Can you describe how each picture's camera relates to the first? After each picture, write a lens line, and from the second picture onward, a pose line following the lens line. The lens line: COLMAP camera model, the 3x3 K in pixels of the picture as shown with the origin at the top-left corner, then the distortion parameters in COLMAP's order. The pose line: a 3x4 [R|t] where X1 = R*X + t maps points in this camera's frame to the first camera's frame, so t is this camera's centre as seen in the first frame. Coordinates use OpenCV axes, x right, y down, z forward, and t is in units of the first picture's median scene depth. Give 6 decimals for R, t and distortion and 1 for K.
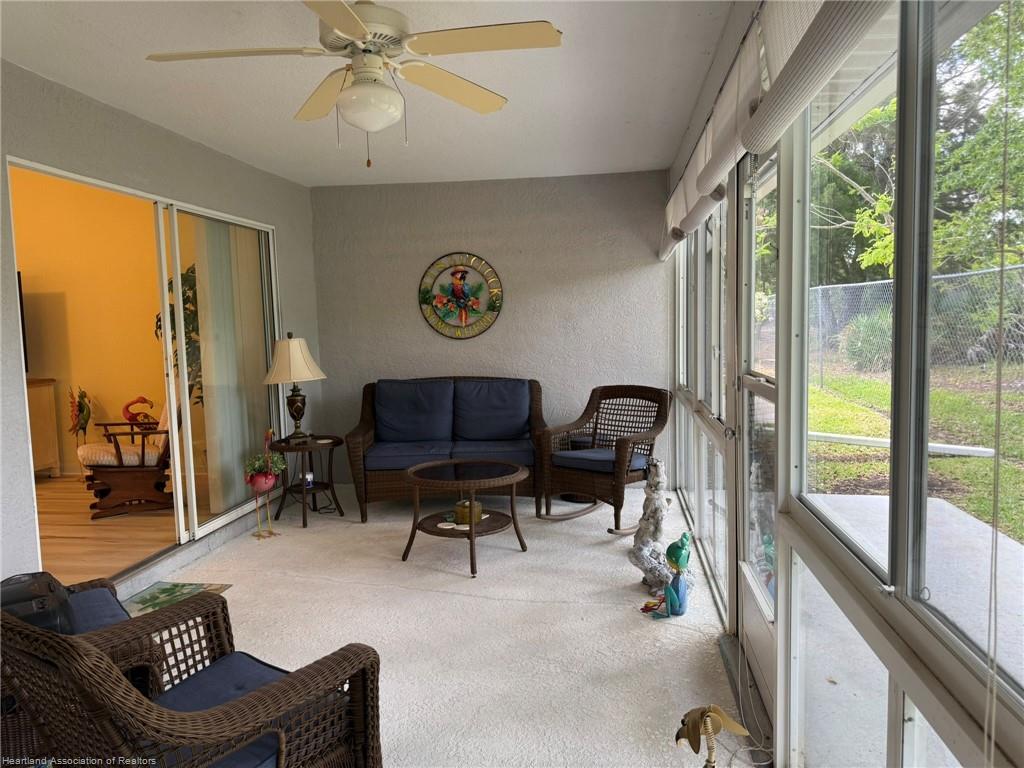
lens RADIAL K [[728.4, 0, 513.3], [0, 728.4, 384.3], [0, 0, 1]] dist [0.009427, -0.025620]
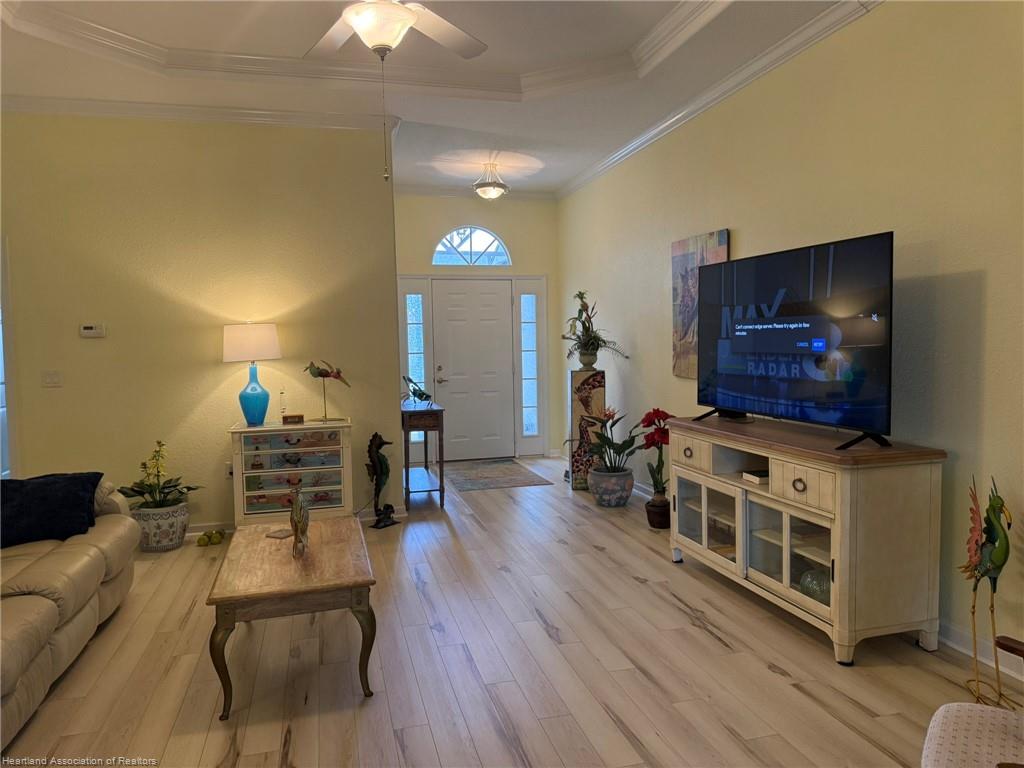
lens RADIAL K [[728.4, 0, 515.9], [0, 728.4, 383.9], [0, 0, 1]] dist [0.009427, -0.025620]
pose [[0.399674, 0.070497, -0.913943, -0.309803], [-0.068041, 0.996569, 0.047115, -0.056922], [0.914129, 0.043355, 0.403099, 0.551832]]
